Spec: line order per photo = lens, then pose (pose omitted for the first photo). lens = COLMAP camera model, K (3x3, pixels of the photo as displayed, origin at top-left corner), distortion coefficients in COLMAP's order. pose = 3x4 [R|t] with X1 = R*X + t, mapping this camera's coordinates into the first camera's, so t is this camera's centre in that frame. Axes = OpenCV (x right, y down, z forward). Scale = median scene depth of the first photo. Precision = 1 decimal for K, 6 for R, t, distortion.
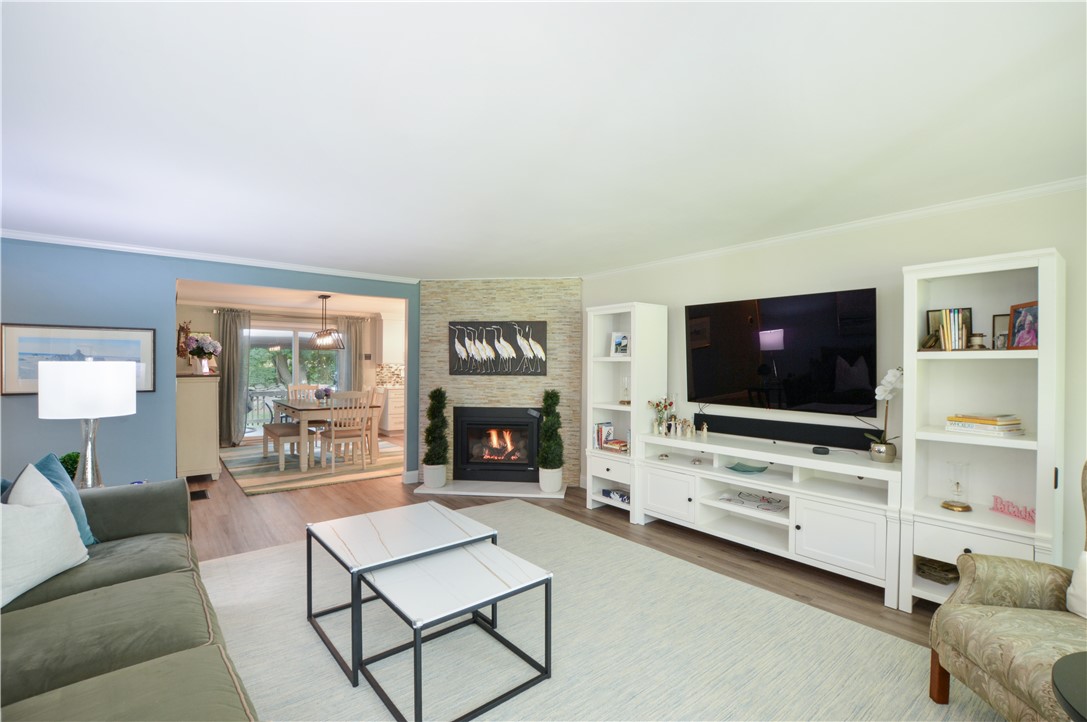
lens RADIAL K [[488.0, 0, 542.8], [0, 488.0, 363.3], [0, 0, 1]] dist [-0.004726, -0.000351]
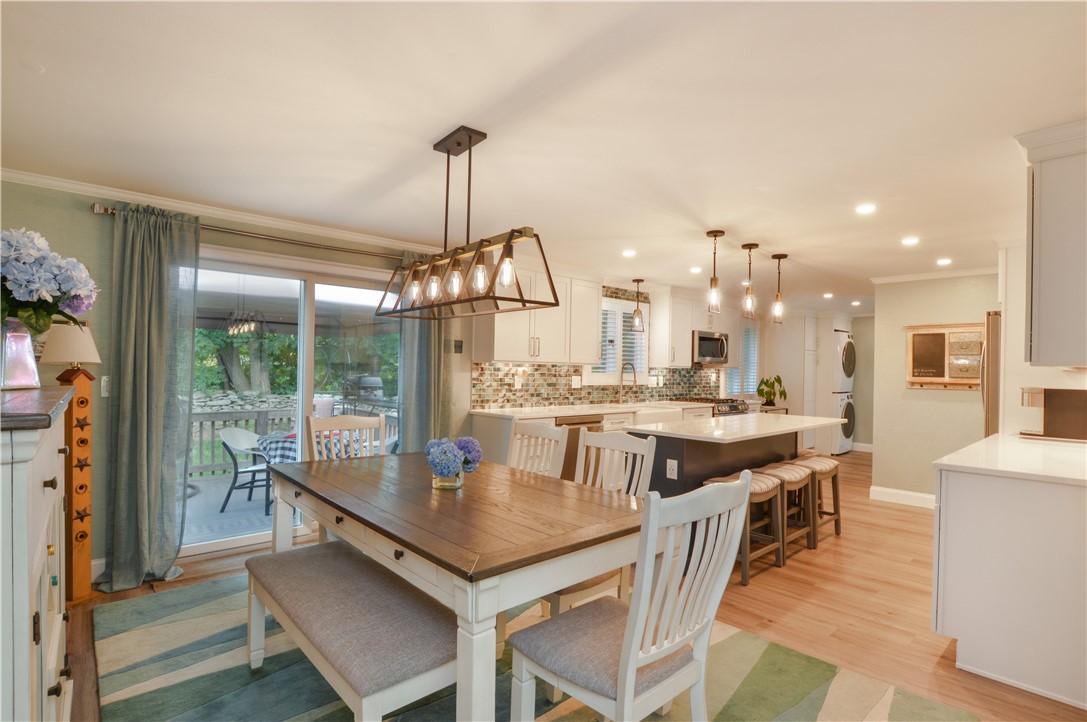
lens RADIAL K [[528.6, 0, 545.5], [0, 528.6, 362.8], [0, 0, 1]] dist [-0.020777, 0.001975]
pose [[0.997389, 0.010934, 0.071381, -0.337248], [-0.010685, 0.999935, -0.003878, 0.003671], [-0.071419, 0.003105, 0.997442, 0.538998]]
